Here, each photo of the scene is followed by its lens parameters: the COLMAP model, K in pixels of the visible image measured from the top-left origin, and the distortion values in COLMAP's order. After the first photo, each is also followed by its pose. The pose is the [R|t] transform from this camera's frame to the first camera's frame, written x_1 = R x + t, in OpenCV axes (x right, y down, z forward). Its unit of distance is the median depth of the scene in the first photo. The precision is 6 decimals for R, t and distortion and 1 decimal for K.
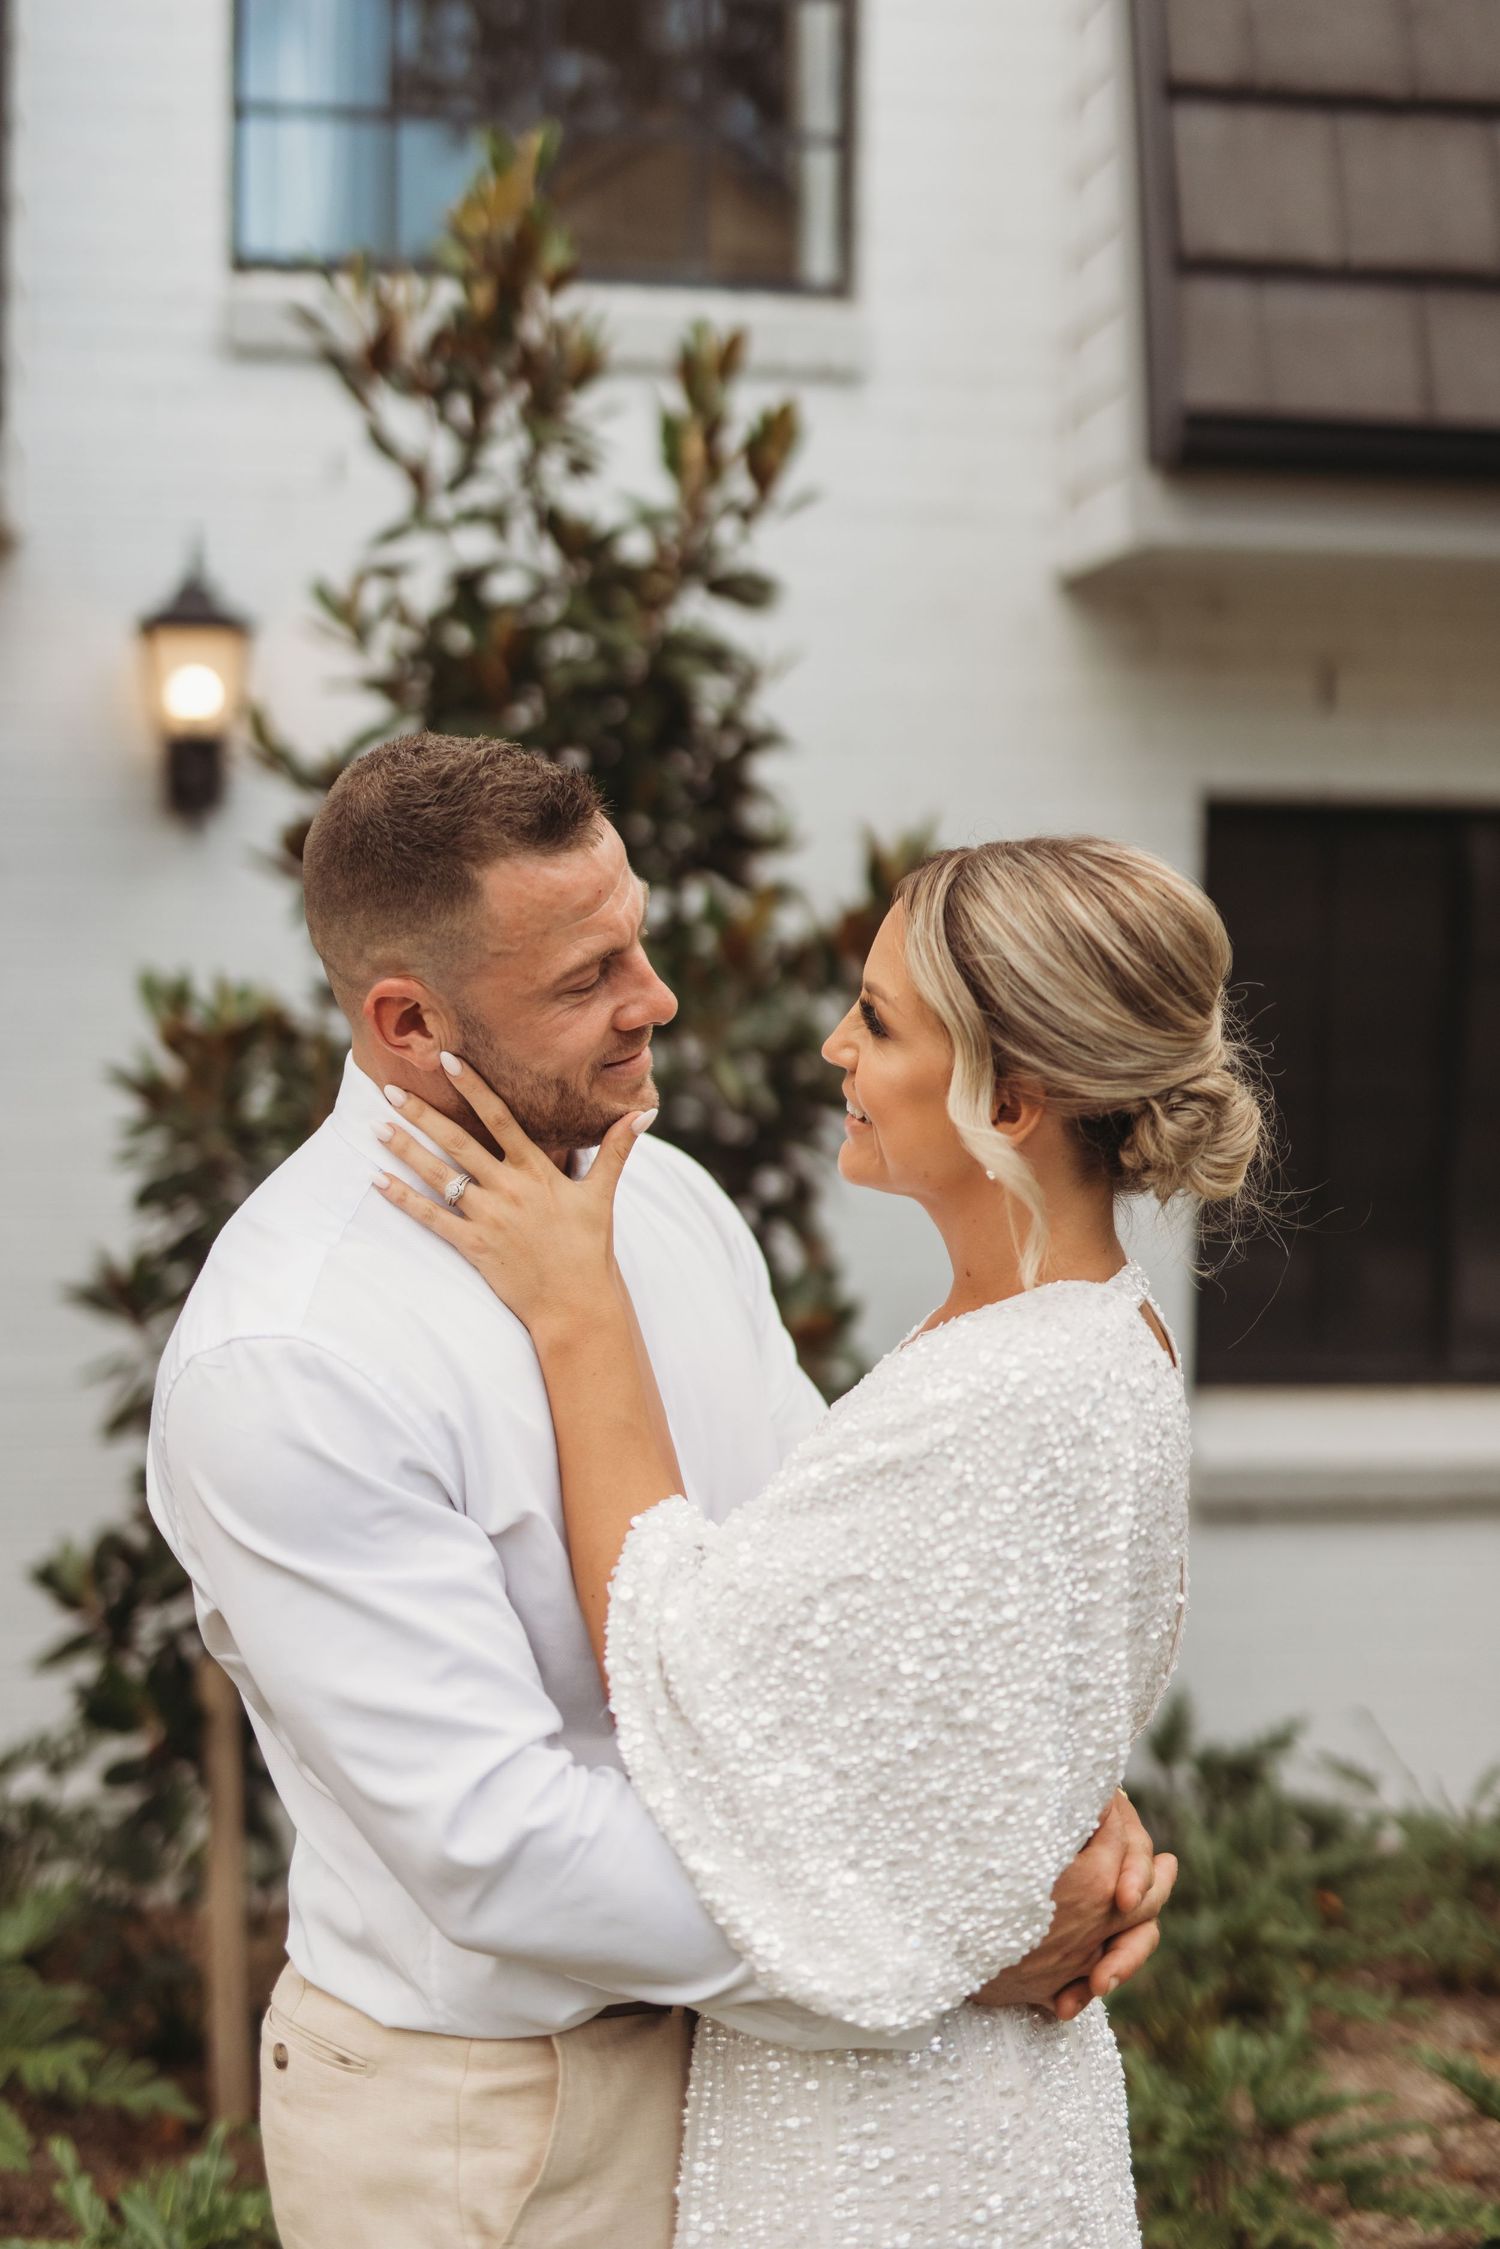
lens RADIAL K [[3138.4, 0, 764.7], [0, 3138.4, 1069.8], [0, 0, 1]] dist [-0.011862, -0.007574]
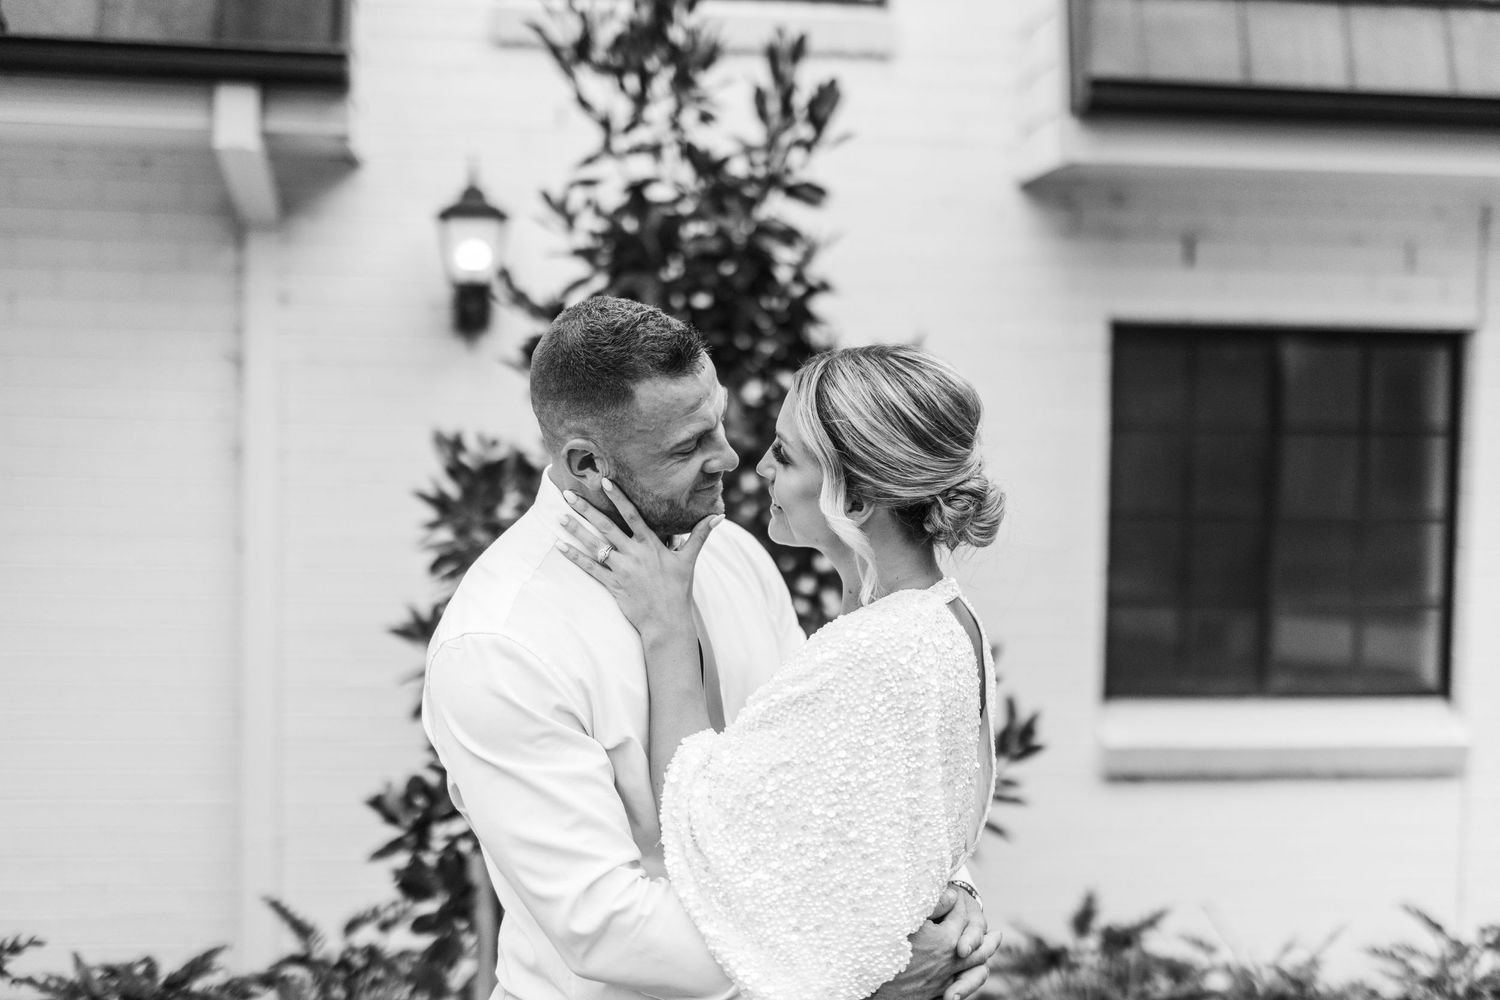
lens RADIAL K [[2059.3, 0, 750.0], [0, 2059.3, 500.0], [0, 0, 1]] dist [0.007646, -0.011164]
pose [[0.998549, 0.004267, -0.053687, 0.021667], [-0.004240, 0.999991, 0.000613, 0.003681], [0.053689, -0.000384, 0.998558, -0.057182]]
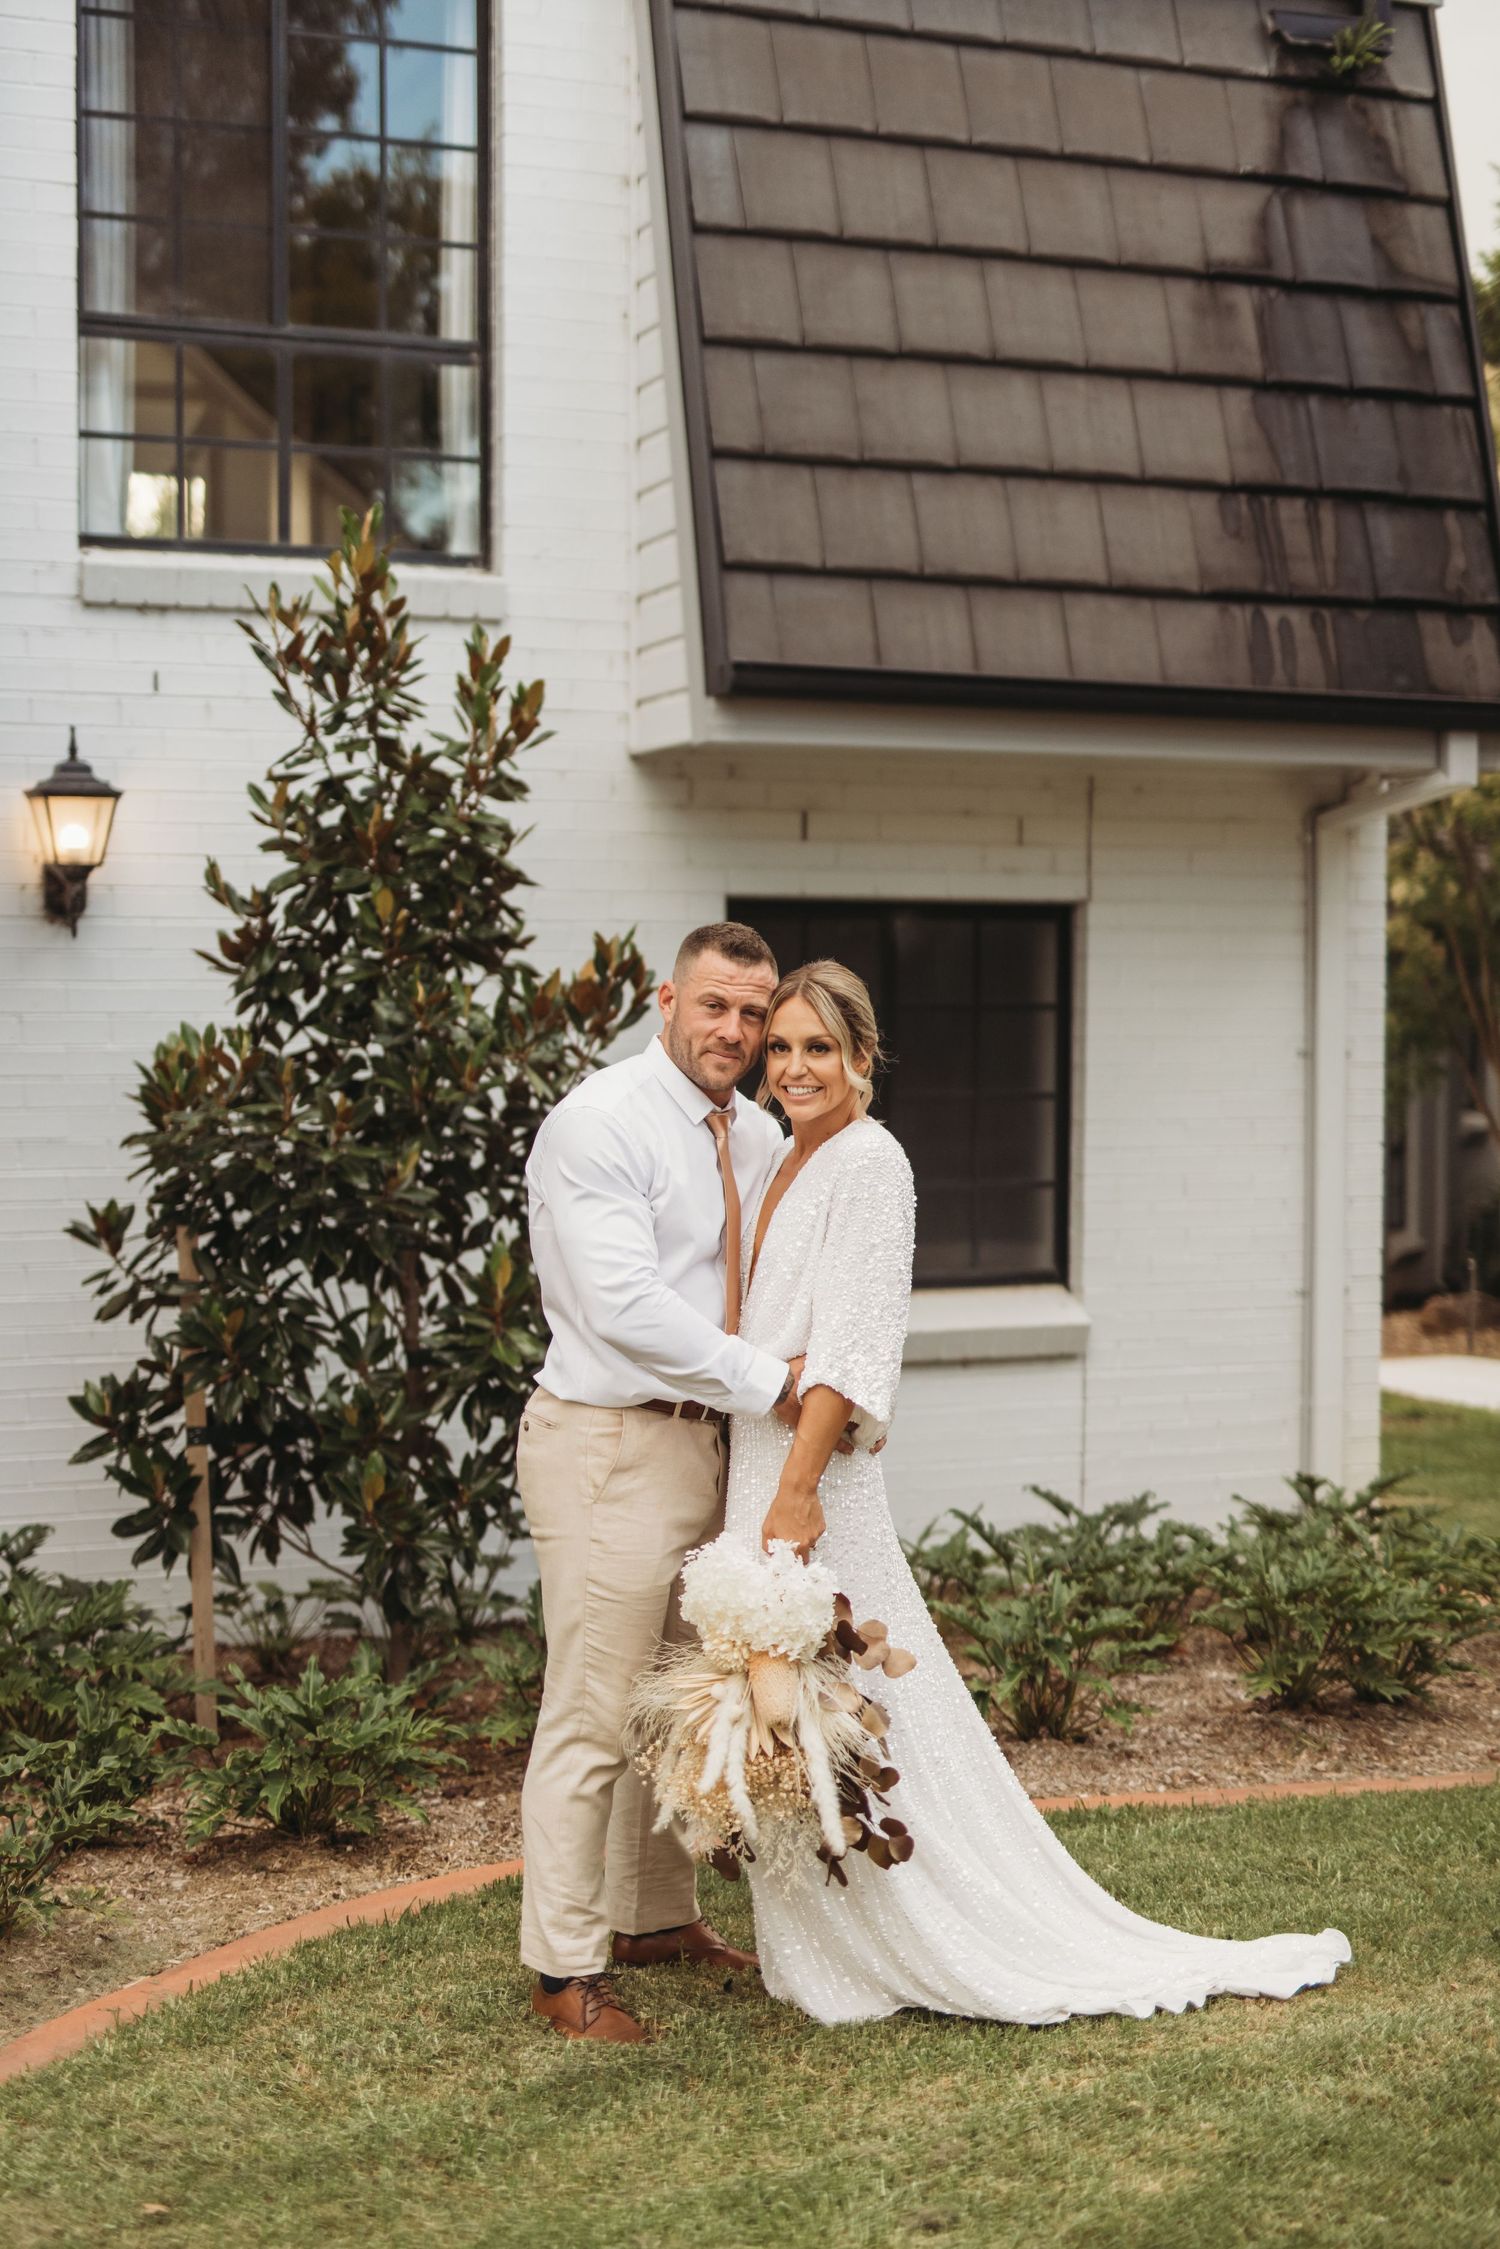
lens RADIAL K [[3175.6, 0, 750.0], [0, 3175.6, 1124.5], [0, 0, 1]] dist [-0.005138, -0.005485]
pose [[0.976333, -0.023840, 0.214954, -0.248432], [0.023627, 0.999715, 0.003559, 0.022005], [-0.214977, 0.001604, 0.976618, -0.680272]]
